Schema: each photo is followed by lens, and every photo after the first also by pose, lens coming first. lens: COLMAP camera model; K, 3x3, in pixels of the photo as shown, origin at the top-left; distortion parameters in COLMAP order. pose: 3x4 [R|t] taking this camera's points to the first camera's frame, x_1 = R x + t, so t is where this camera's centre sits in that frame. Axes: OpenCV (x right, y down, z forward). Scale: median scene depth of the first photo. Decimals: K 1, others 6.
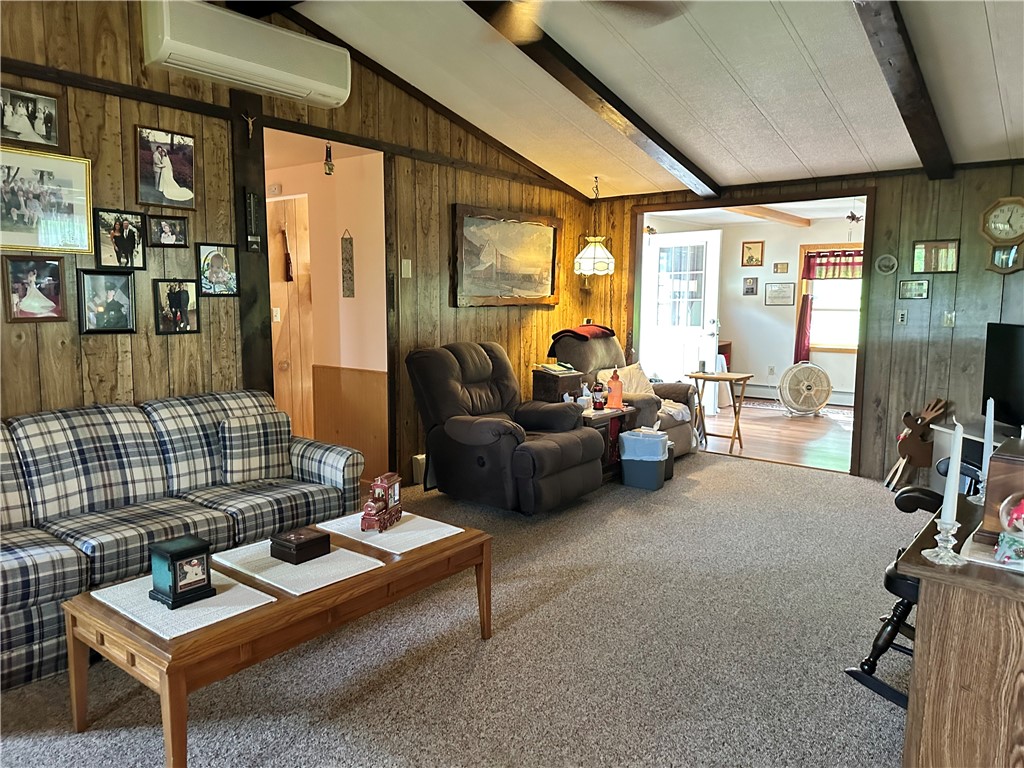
lens RADIAL K [[717.5, 0, 506.8], [0, 717.5, 384.3], [0, 0, 1]] dist [0.063701, -0.079047]
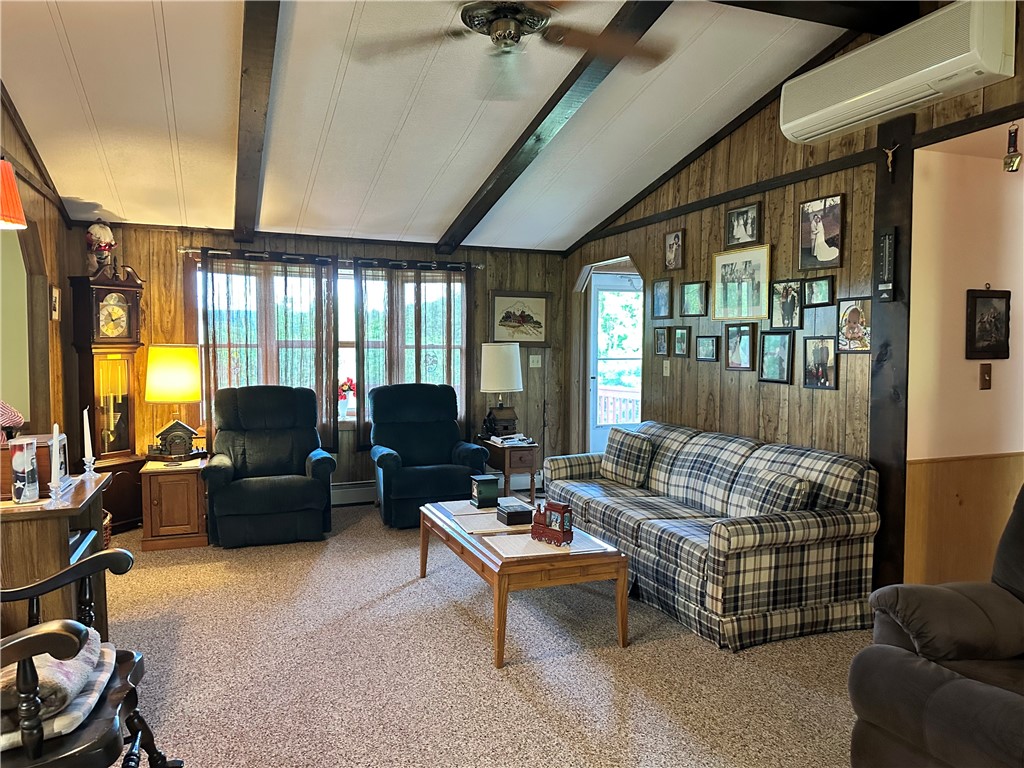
lens RADIAL K [[717.5, 0, 497.5], [0, 717.5, 381.1], [0, 0, 1]] dist [0.063701, -0.079047]
pose [[-0.518015, 0.041097, -0.854384, 0.756251], [-0.106839, 0.987914, 0.112297, -0.166563], [0.848673, 0.149453, -0.507363, 1.280894]]
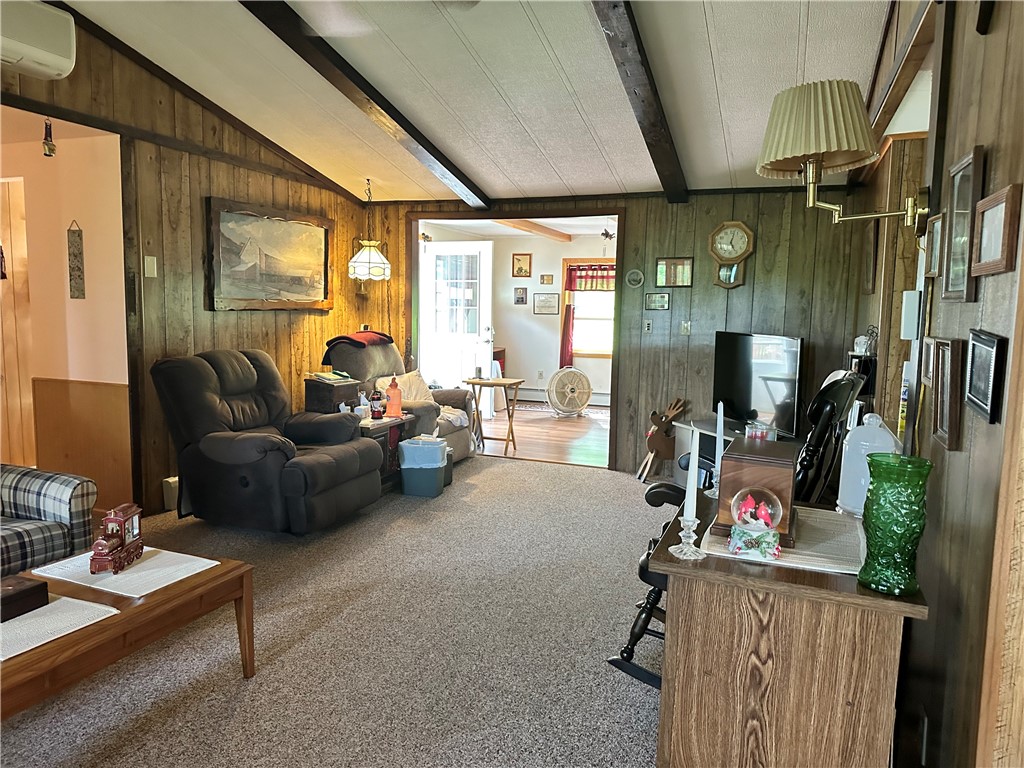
lens RADIAL K [[717.5, 0, 508.6], [0, 717.5, 400.2], [0, 0, 1]] dist [0.063701, -0.079047]
pose [[0.953629, -0.025559, 0.299896, 0.007388], [0.021563, 0.999629, 0.016627, -0.002427], [-0.300210, -0.009389, 0.953827, 0.013070]]
